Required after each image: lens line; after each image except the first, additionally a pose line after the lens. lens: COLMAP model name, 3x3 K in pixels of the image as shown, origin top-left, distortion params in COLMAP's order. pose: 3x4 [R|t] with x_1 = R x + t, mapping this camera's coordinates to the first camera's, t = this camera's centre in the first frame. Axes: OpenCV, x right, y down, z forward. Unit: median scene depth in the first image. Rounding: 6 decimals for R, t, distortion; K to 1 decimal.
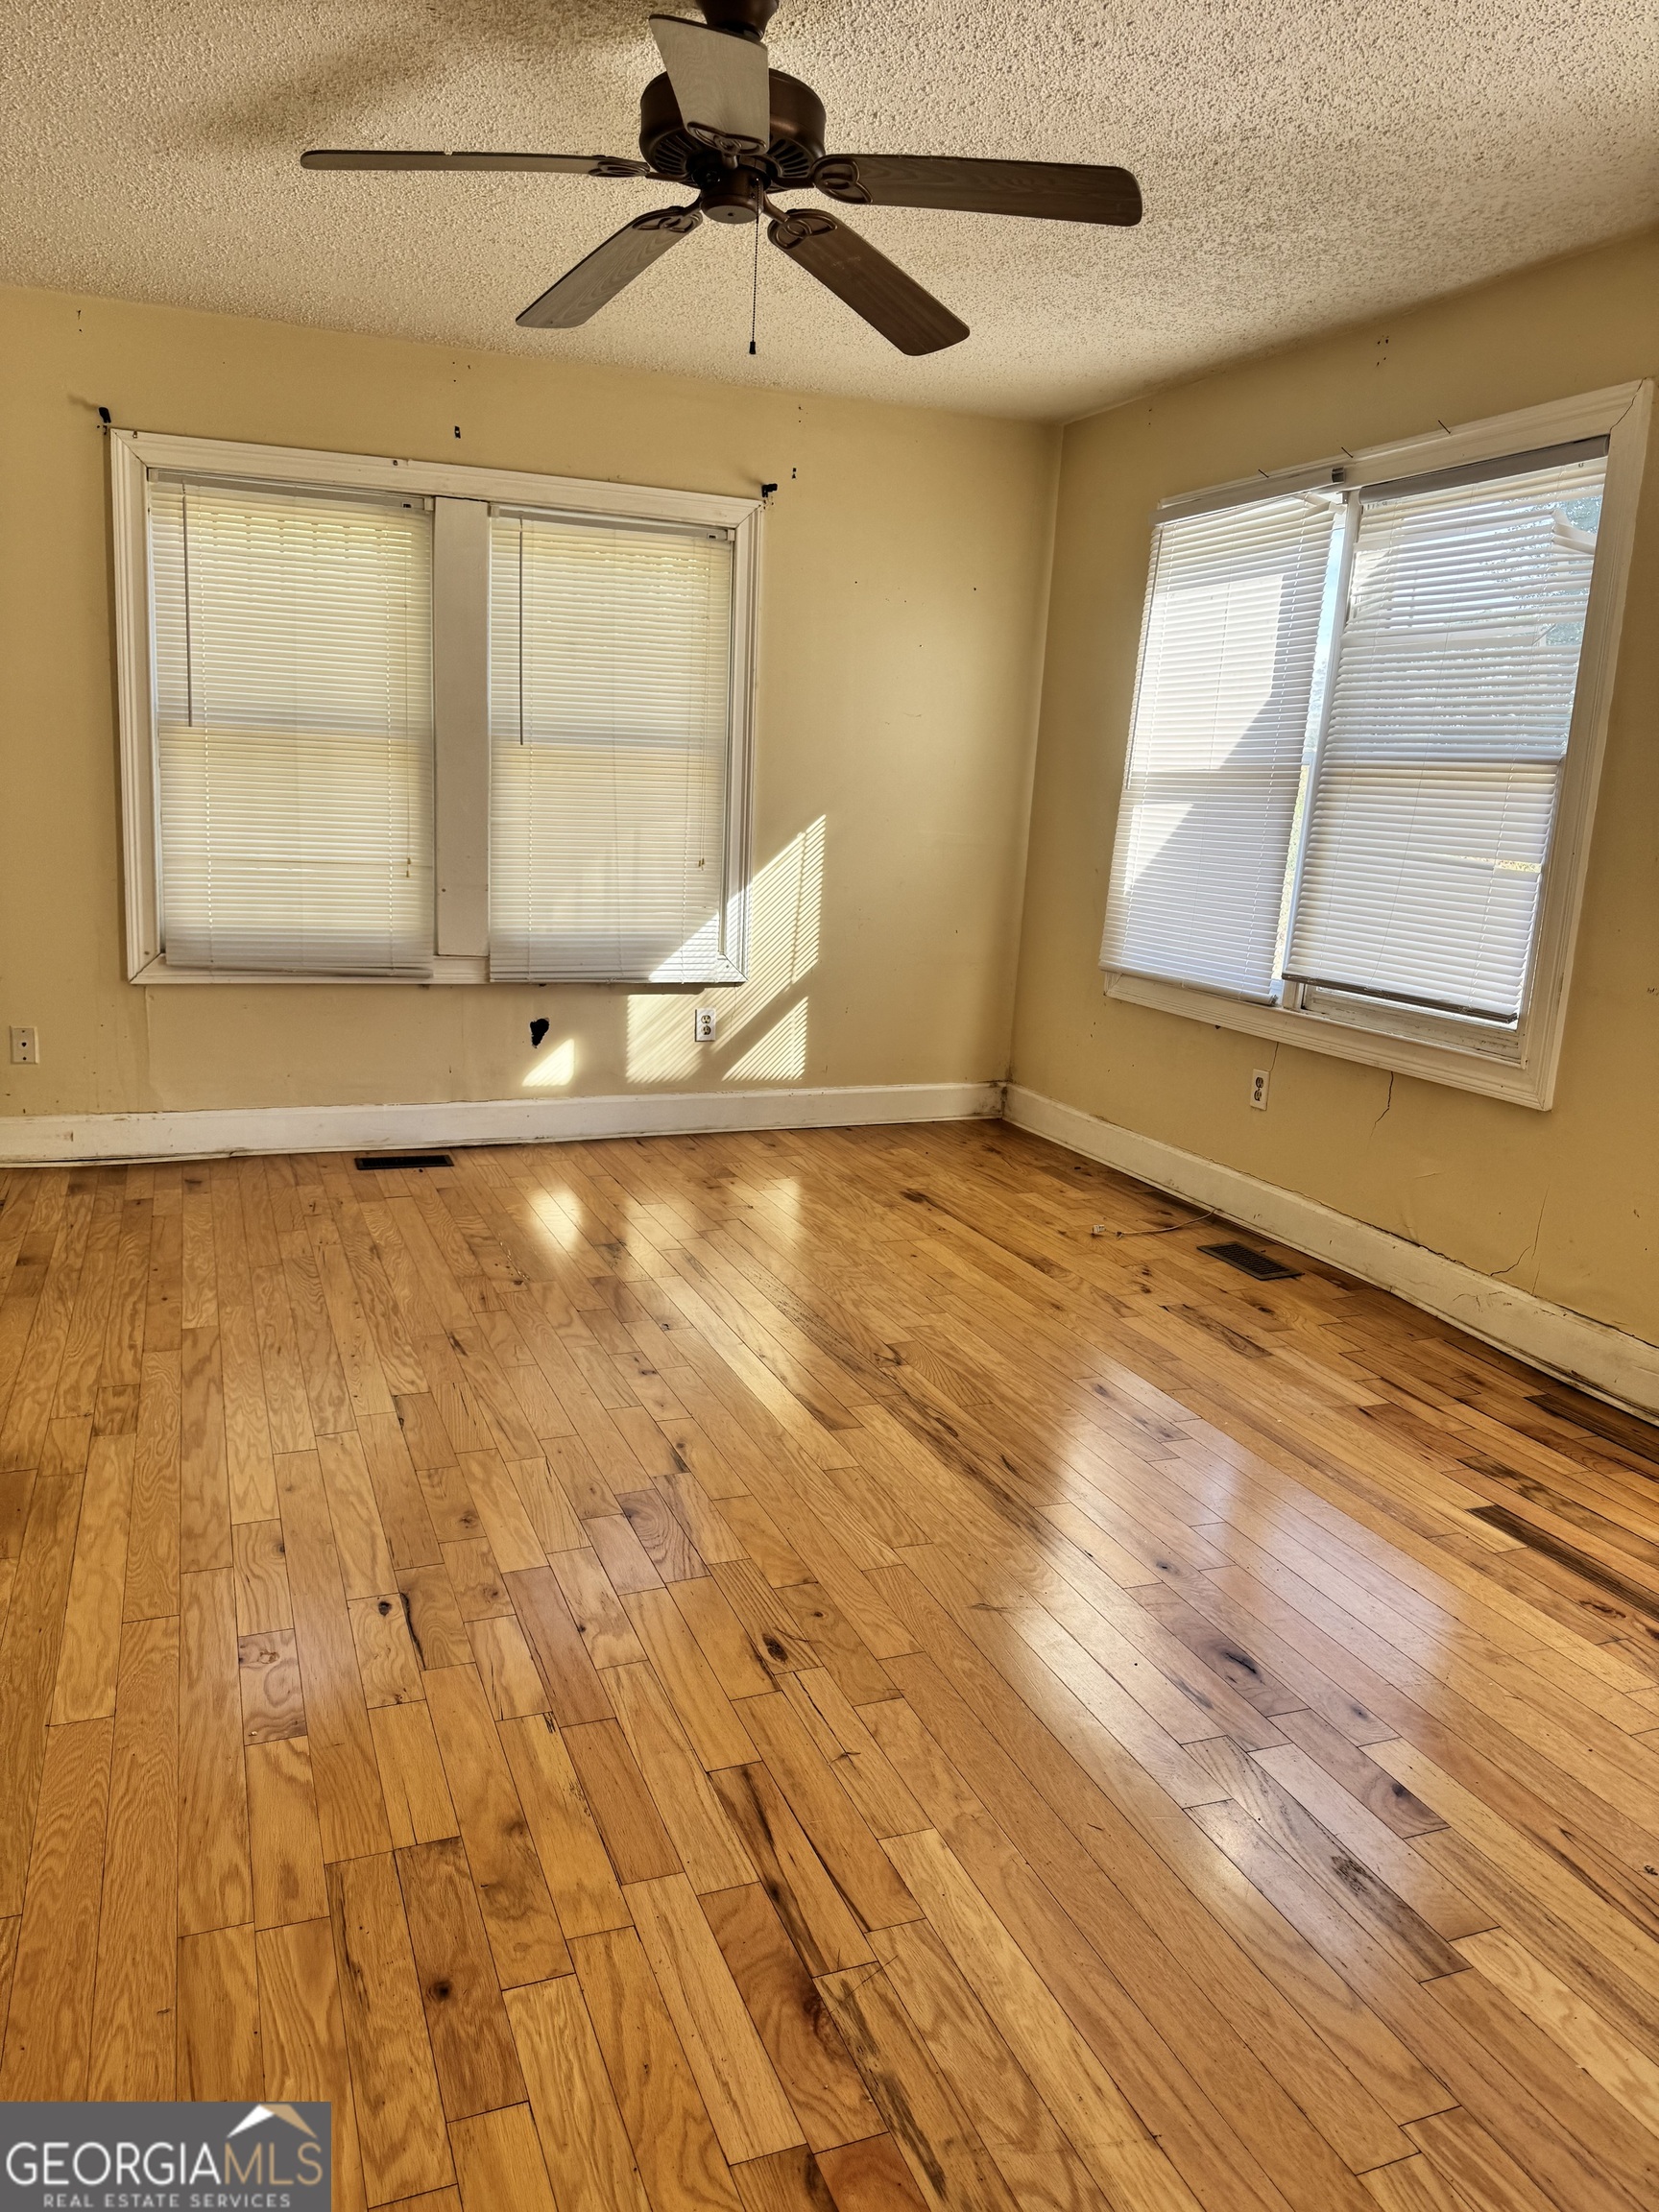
lens RADIAL K [[1558.5, 0, 841.9], [0, 1558.5, 1111.7], [0, 0, 1]] dist [0.077601, -0.121141]
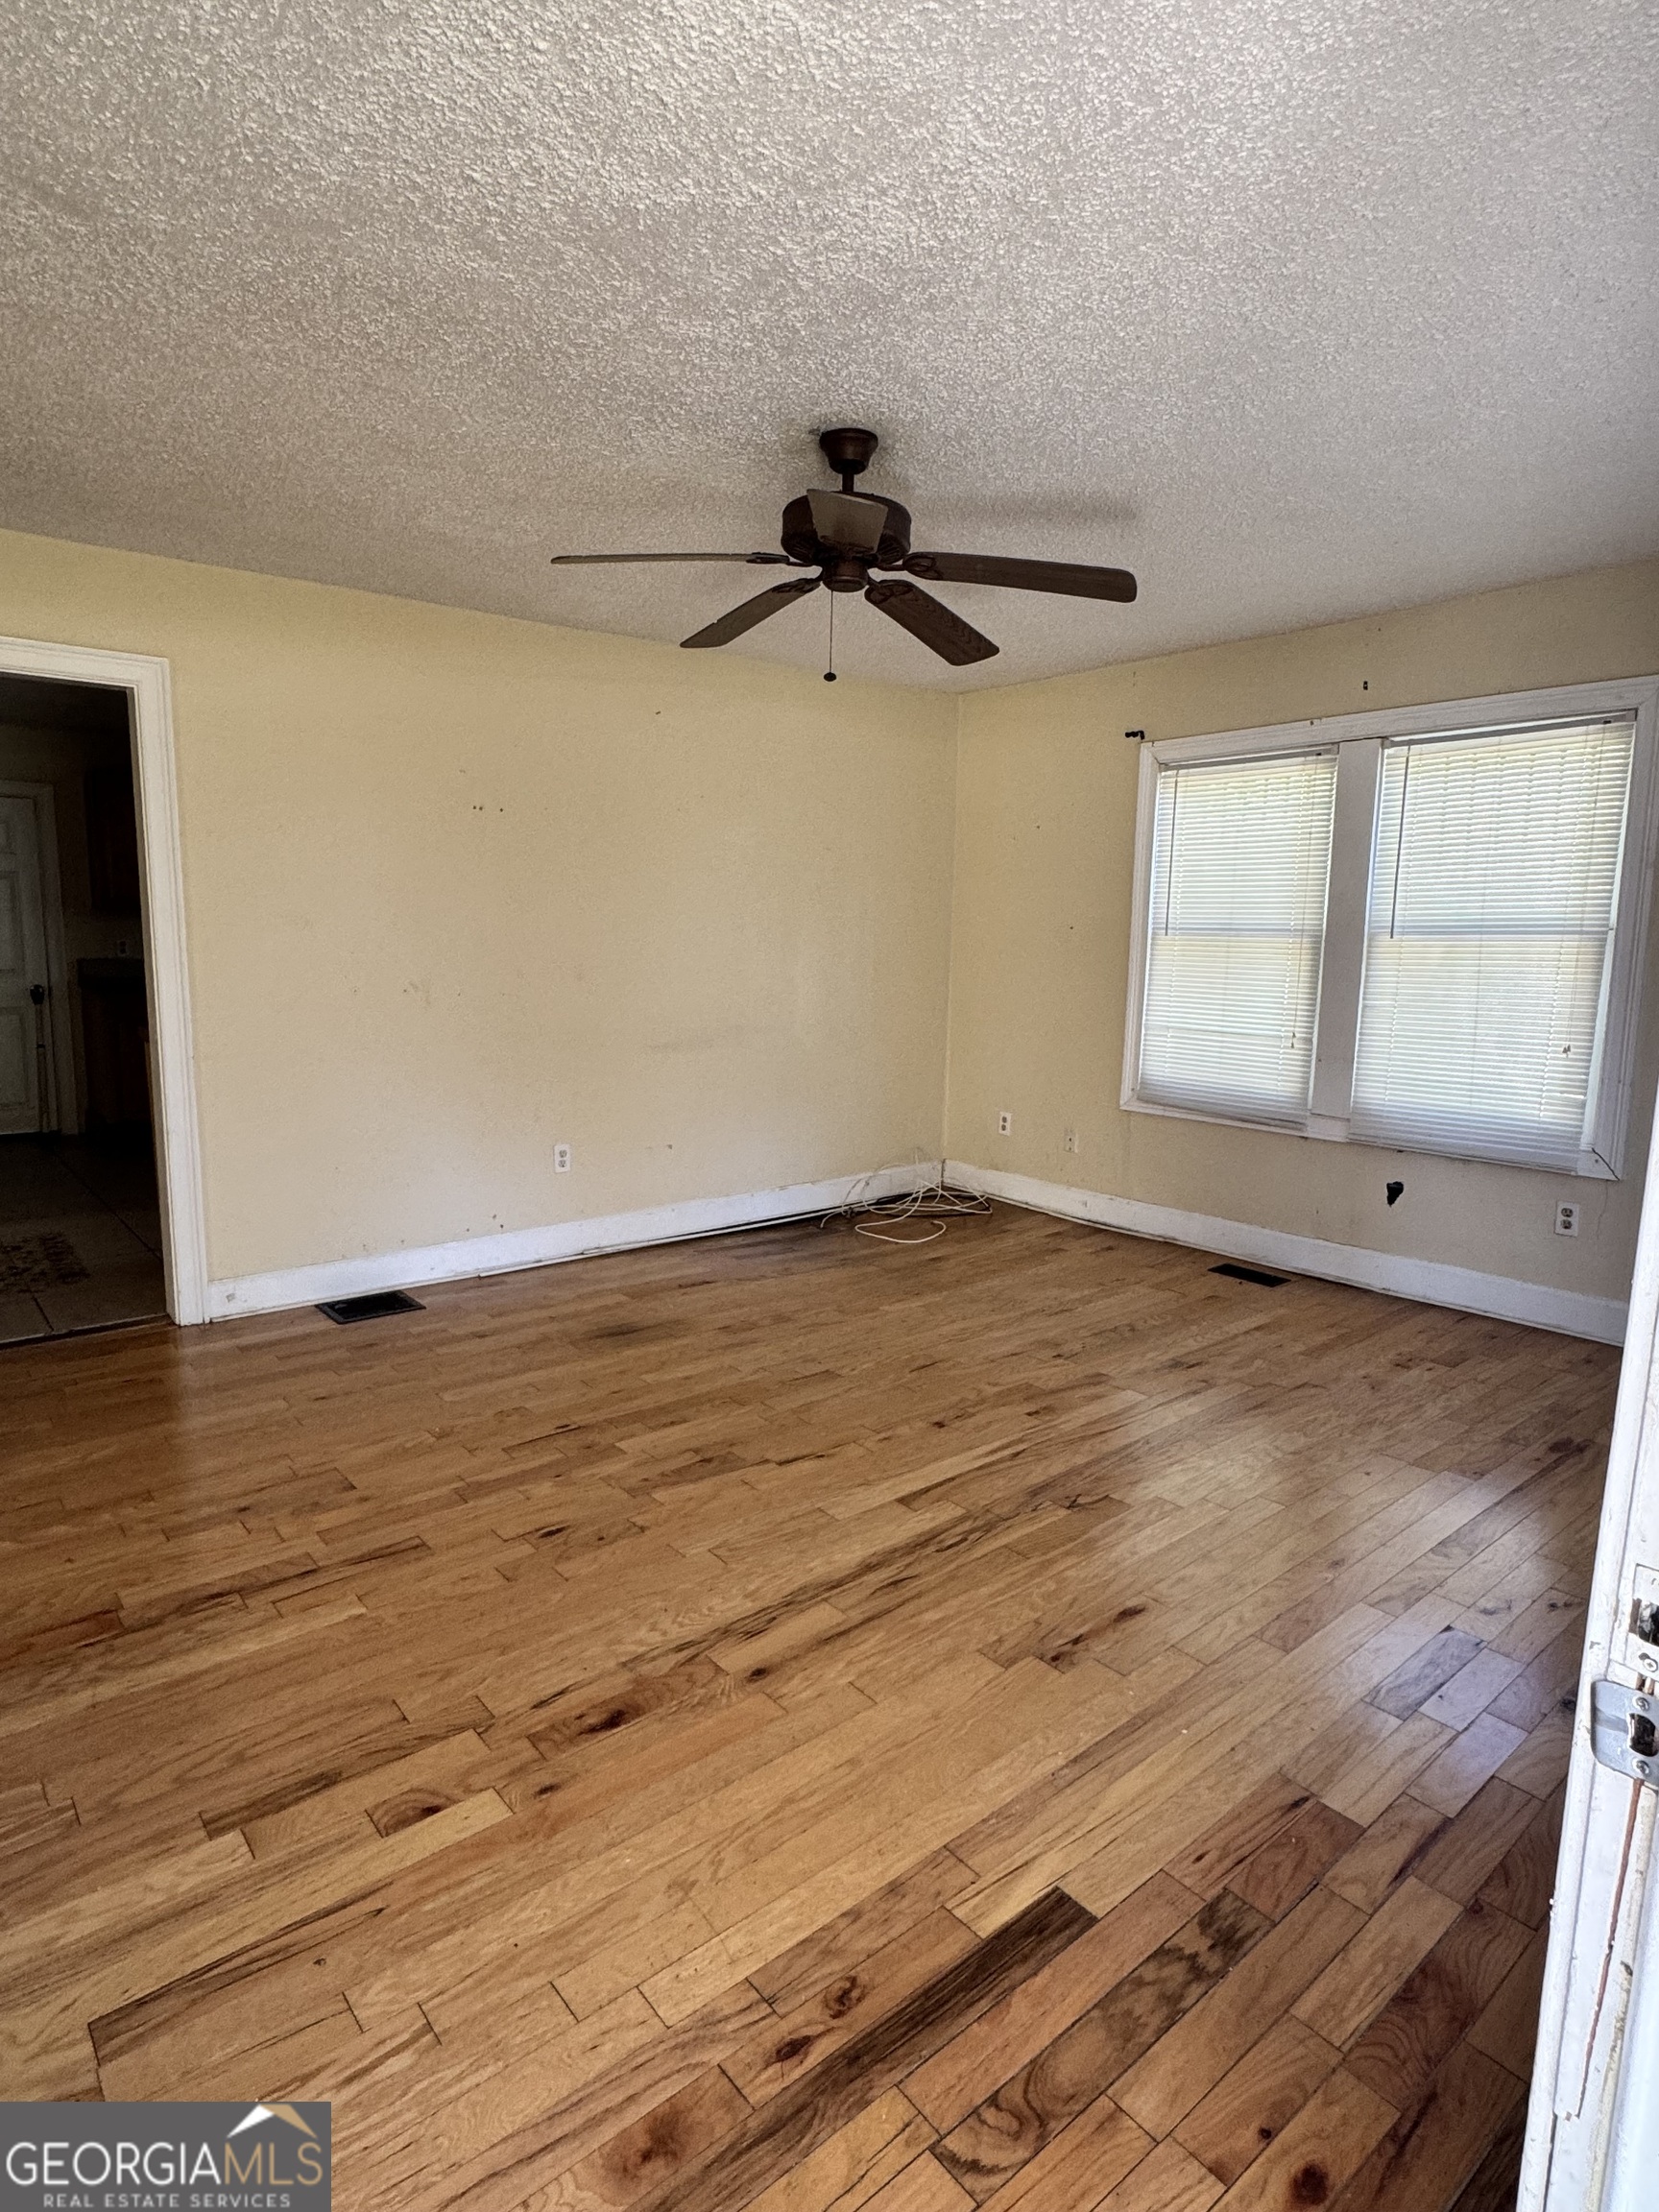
lens RADIAL K [[1222.2, 0, 829.5], [0, 1222.2, 1106.0], [0, 0, 1]] dist [-0.001993, -0.000897]
pose [[0.307483, 0.101787, -0.946094, 0.866693], [-0.186259, 0.981467, 0.045058, -0.134281], [0.933146, 0.162364, 0.320743, 0.607966]]
